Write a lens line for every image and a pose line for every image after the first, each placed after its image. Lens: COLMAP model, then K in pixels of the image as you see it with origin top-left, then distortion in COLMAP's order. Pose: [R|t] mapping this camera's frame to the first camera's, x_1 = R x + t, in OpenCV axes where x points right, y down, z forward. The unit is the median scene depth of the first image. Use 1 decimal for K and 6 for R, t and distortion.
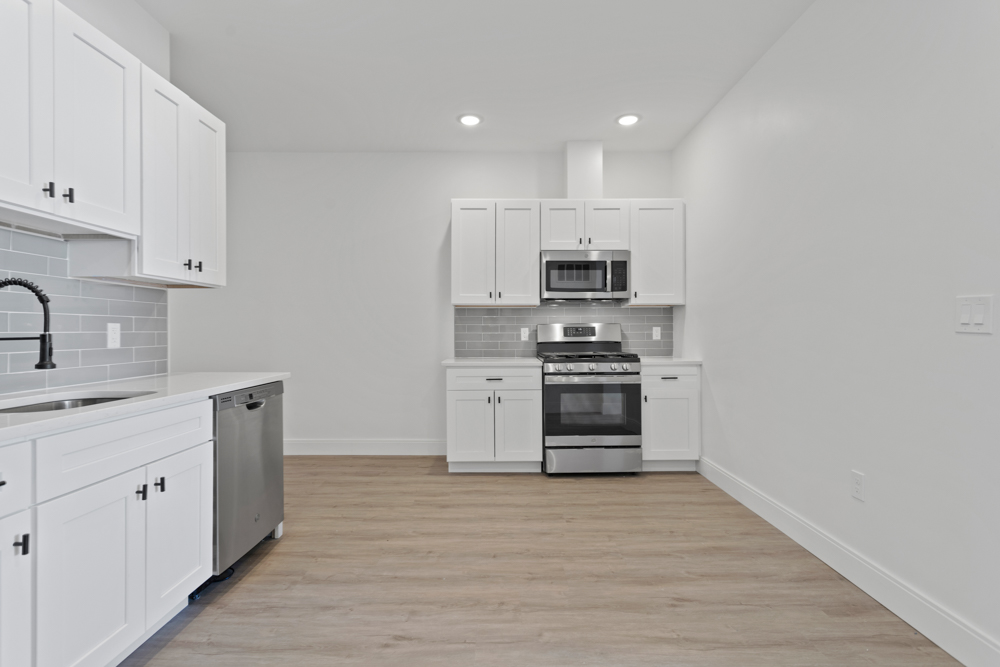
lens RADIAL K [[475.3, 0, 503.3], [0, 475.3, 329.3], [0, 0, 1]] dist [0.000194, 0.000322]
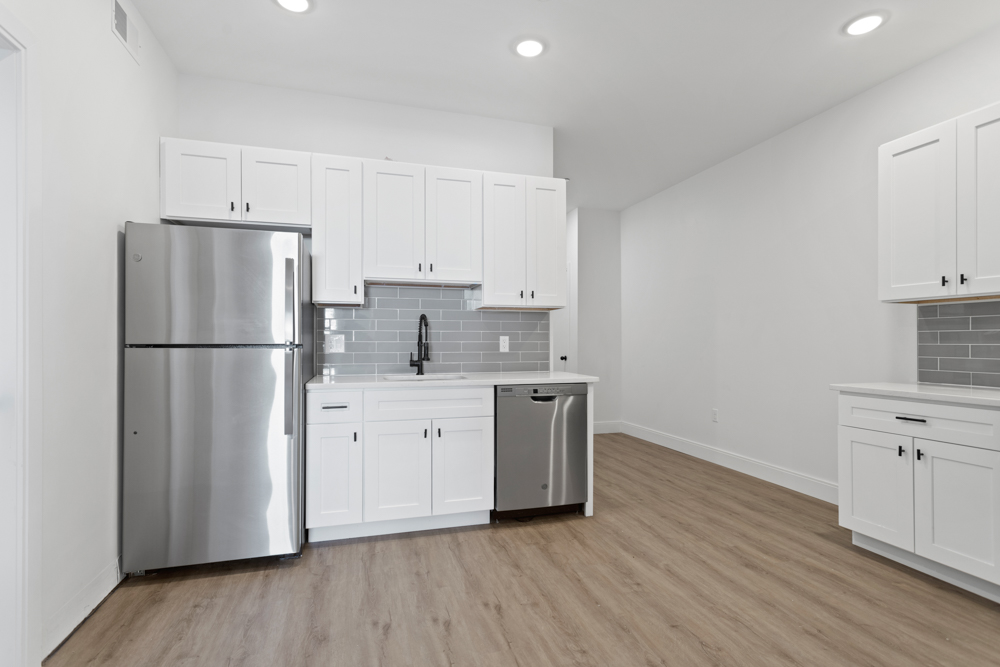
lens RADIAL K [[475.3, 0, 500.5], [0, 475.3, 339.2], [0, 0, 1]] dist [0.000194, 0.000322]
pose [[0.296376, -0.004038, -0.955063, 0.586324], [0.003048, 0.999990, -0.003282, 0.002192], [0.955066, -0.001938, 0.296386, 0.441043]]
